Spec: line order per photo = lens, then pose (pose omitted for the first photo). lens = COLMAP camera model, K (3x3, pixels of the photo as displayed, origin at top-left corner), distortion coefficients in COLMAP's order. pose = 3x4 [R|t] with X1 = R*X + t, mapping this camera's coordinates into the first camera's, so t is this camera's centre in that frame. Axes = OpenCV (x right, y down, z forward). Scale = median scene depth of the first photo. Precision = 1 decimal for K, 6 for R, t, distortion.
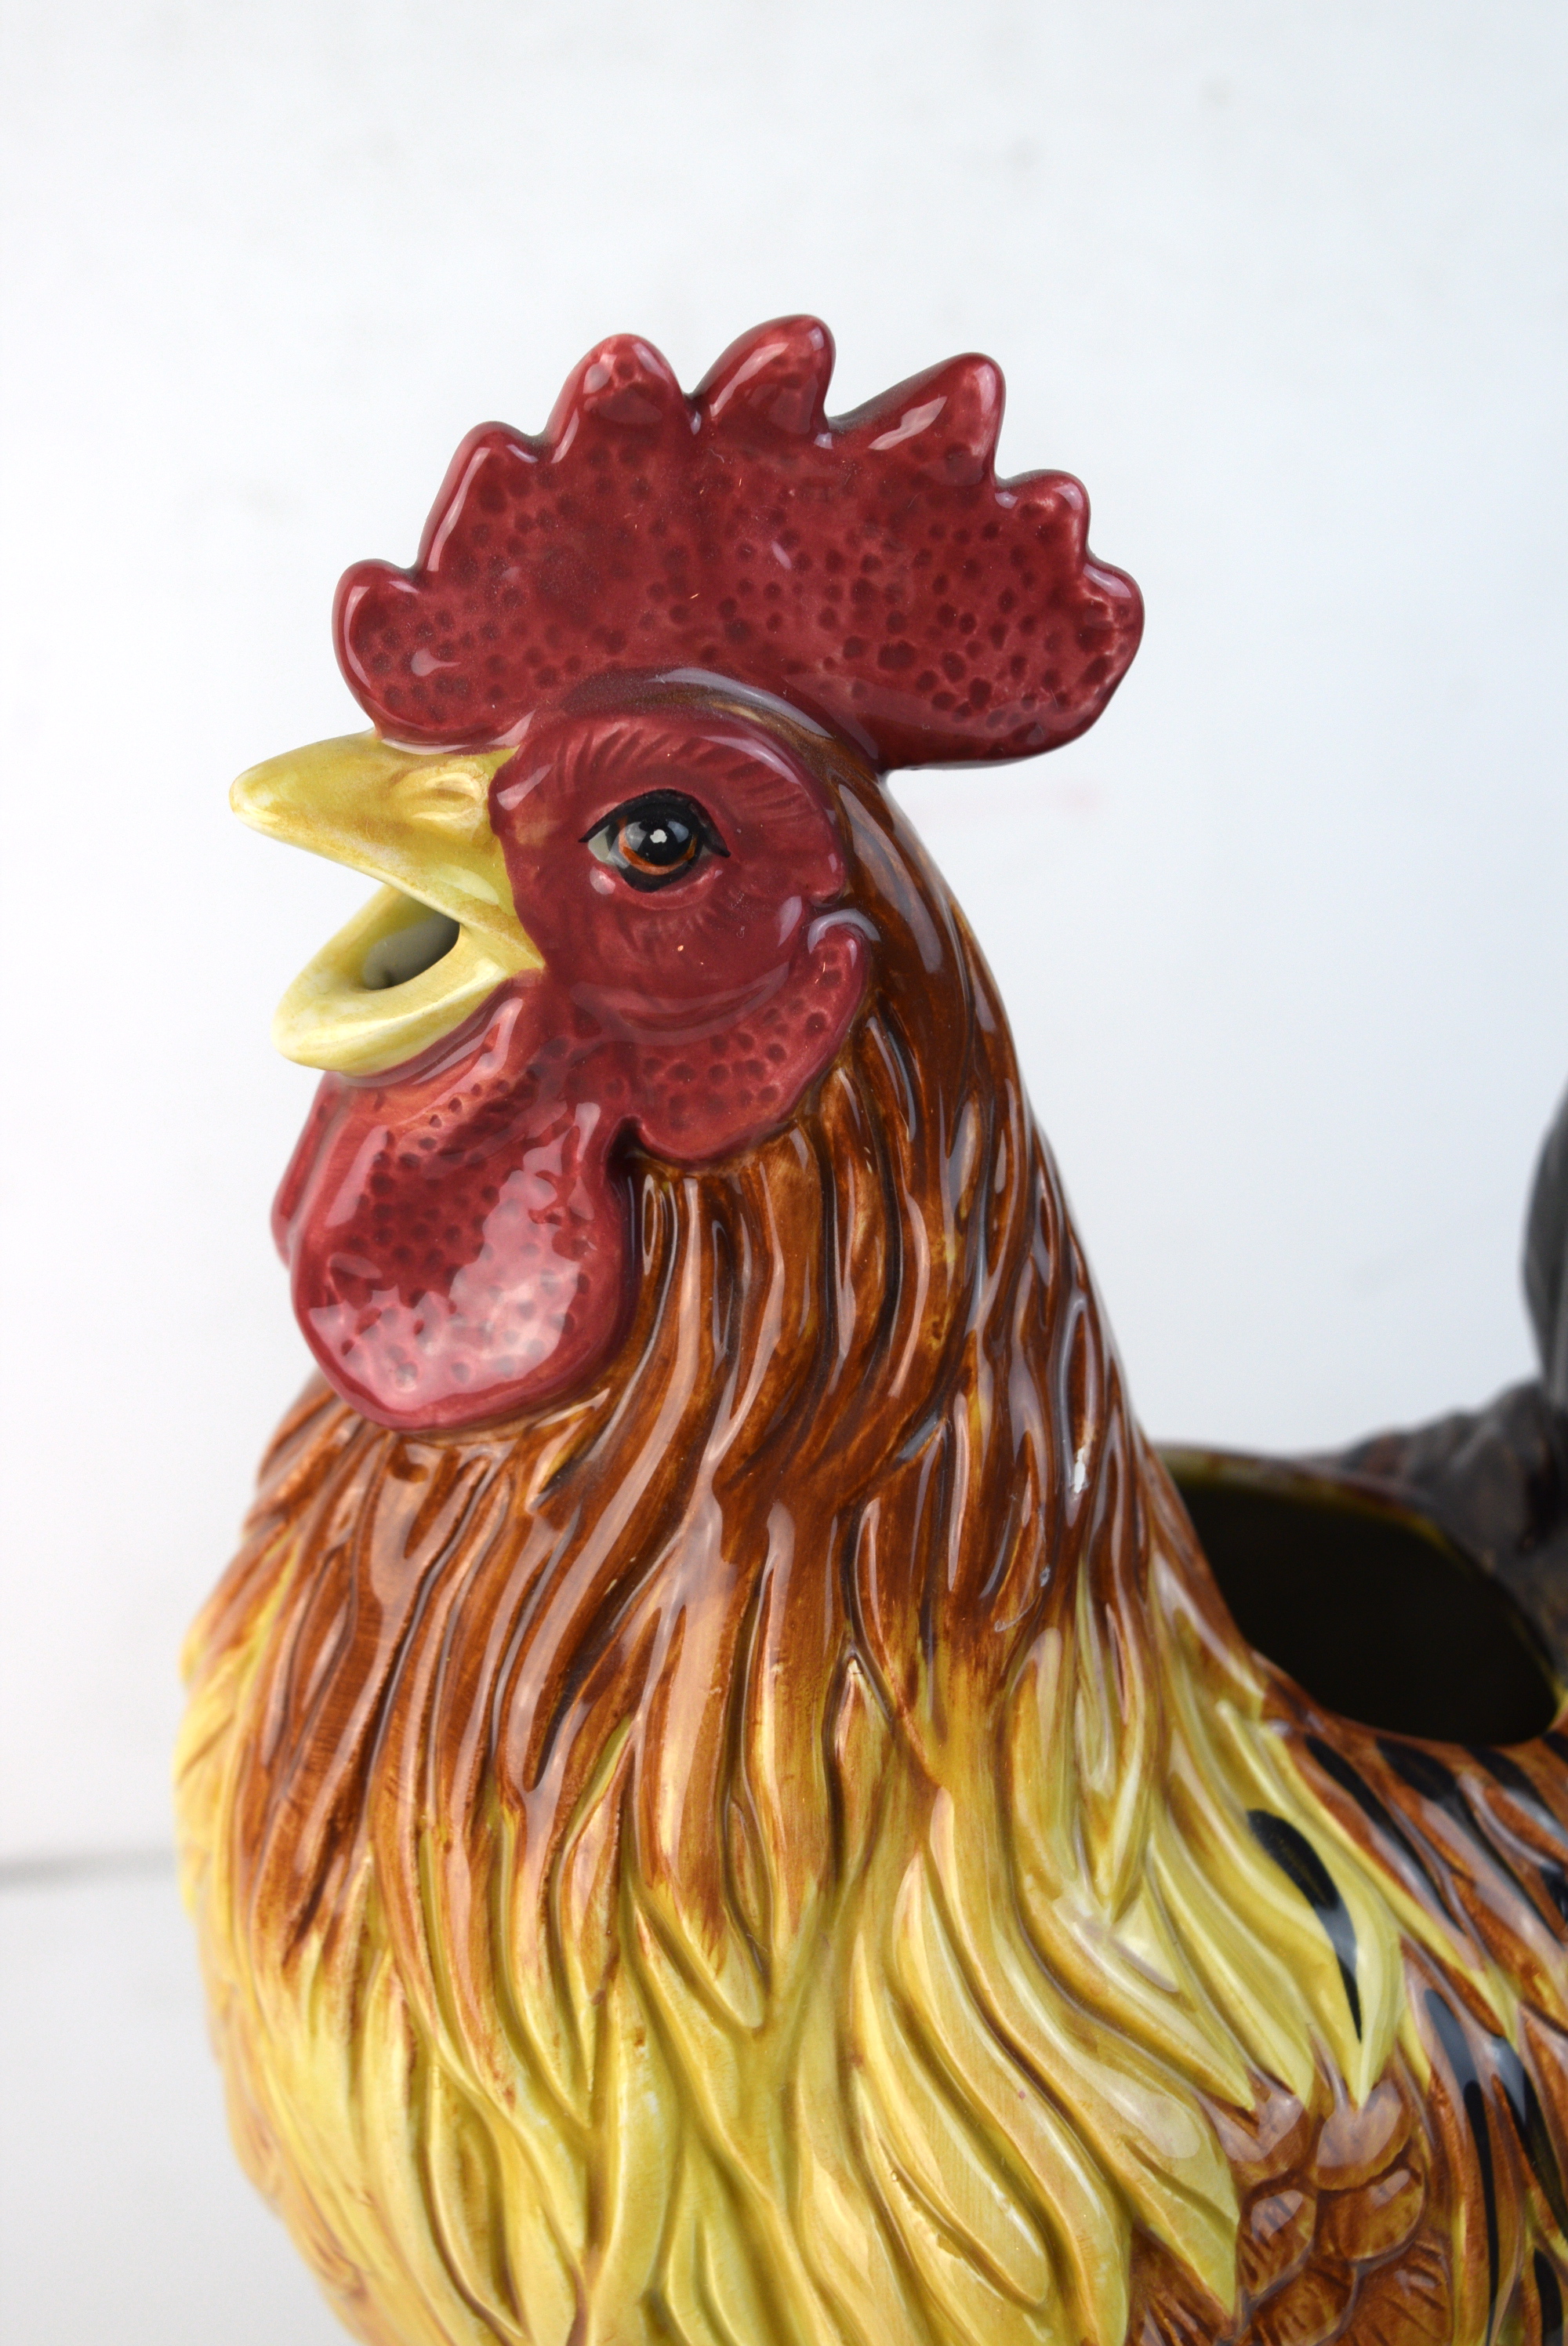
lens RADIAL K [[3688.9, 0, 789.0], [0, 3688.9, 1172.9], [0, 0, 1]] dist [0.001927, 0.000000]
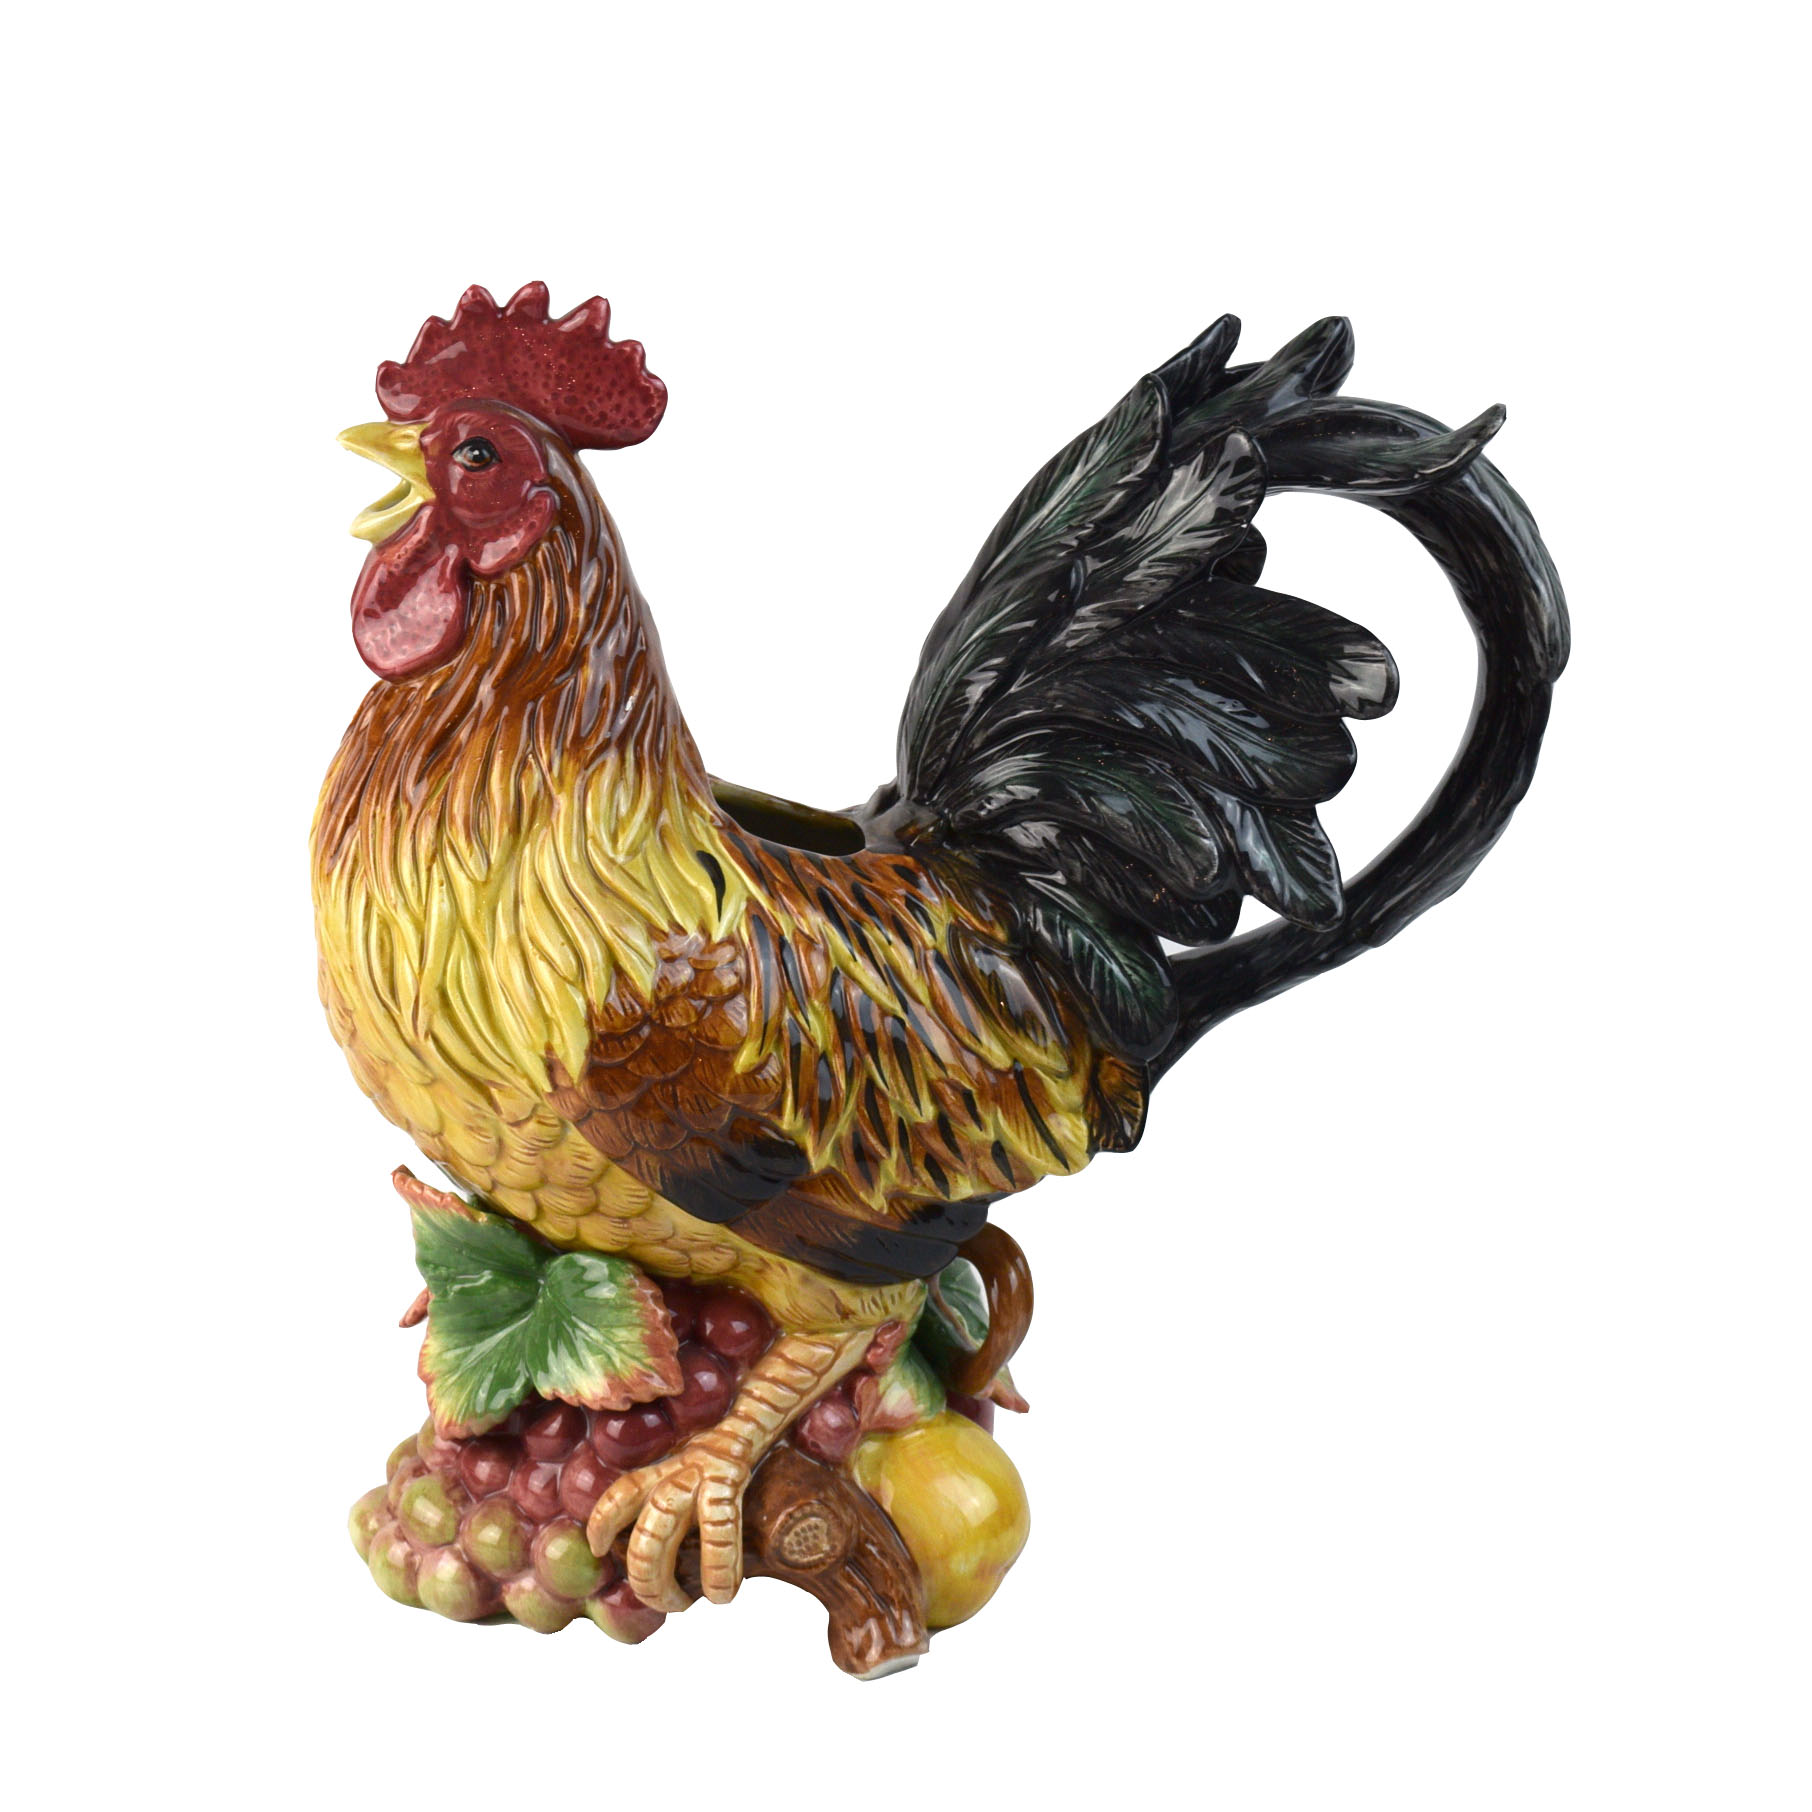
lens RADIAL K [[4749.9, 0, 900.4], [0, 4749.9, 905.7], [0, 0, 1]] dist [-0.030869, 0.000000]
pose [[0.981602, 0.036076, -0.187498, 0.958933], [-0.074970, 0.975948, -0.204708, 0.949861], [0.175603, 0.214999, 0.960697, -2.333579]]
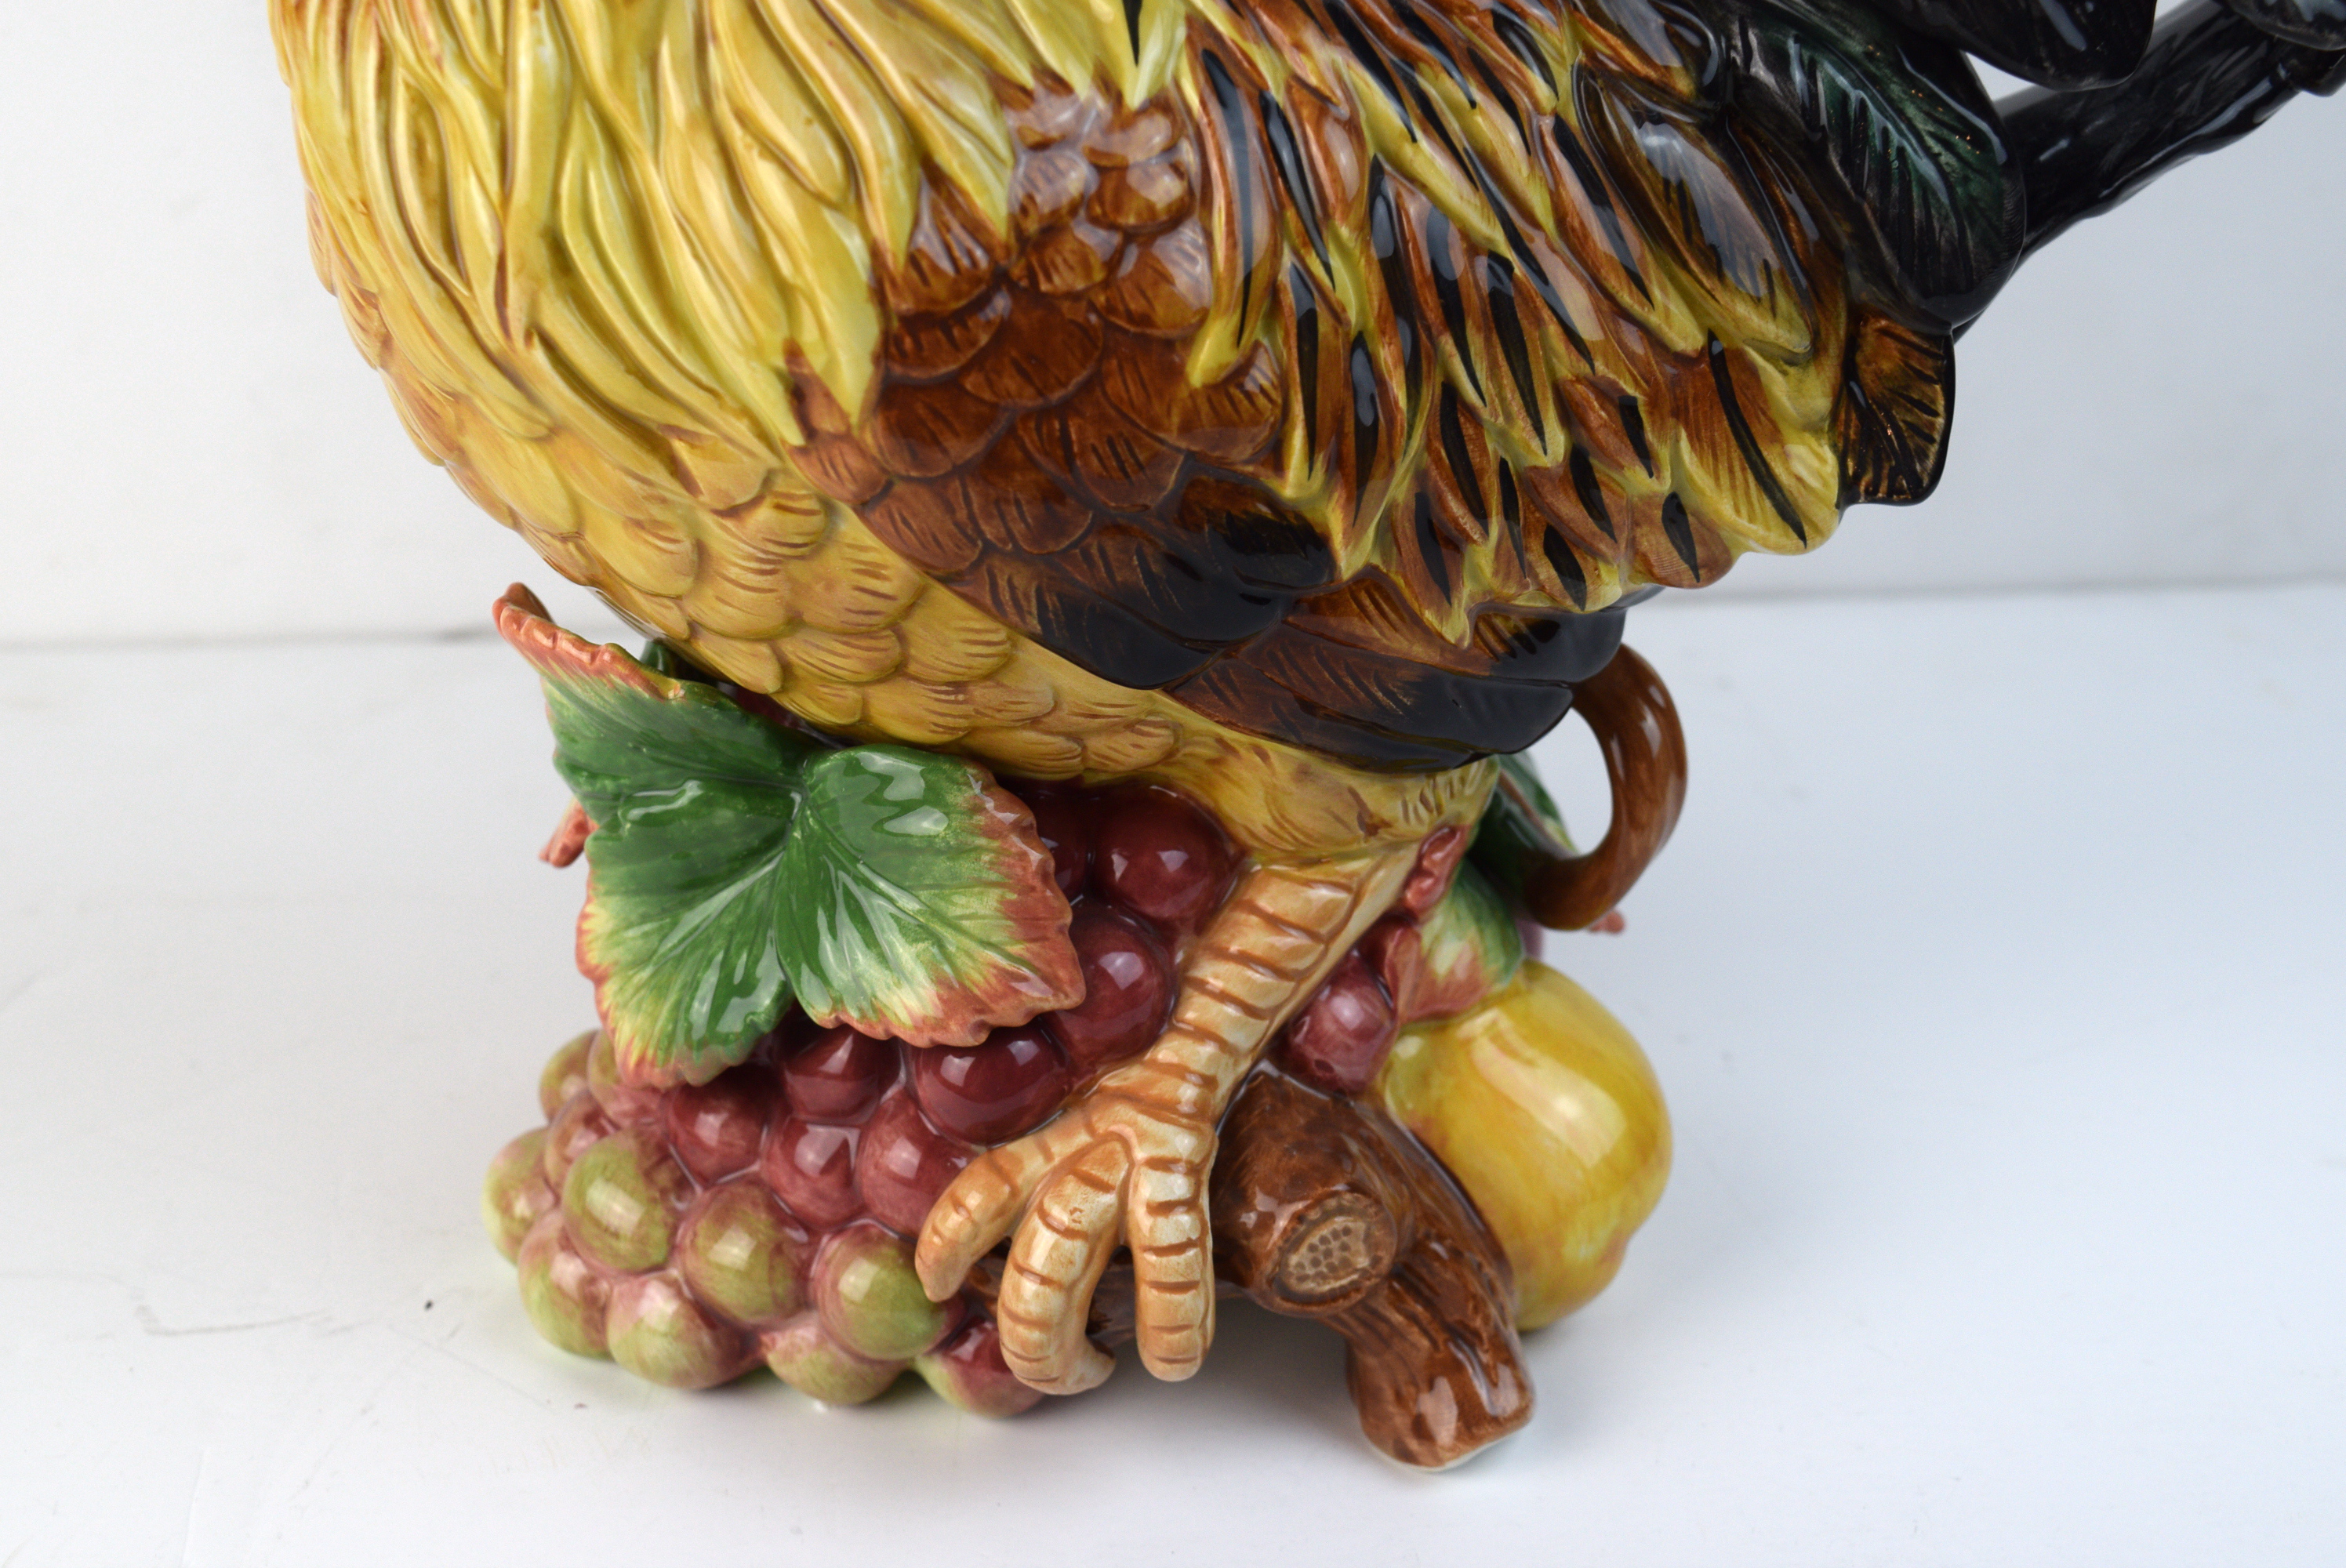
lens RADIAL K [[2989.3, 0, 1191.0], [0, 2989.3, 780.3], [0, 0, 1]] dist [-0.051800, 0.000000]
pose [[0.994616, 0.012765, -0.102836, 0.292335], [-0.016153, 0.999352, -0.032177, 0.531081], [0.102359, 0.033665, 0.994178, 0.018061]]
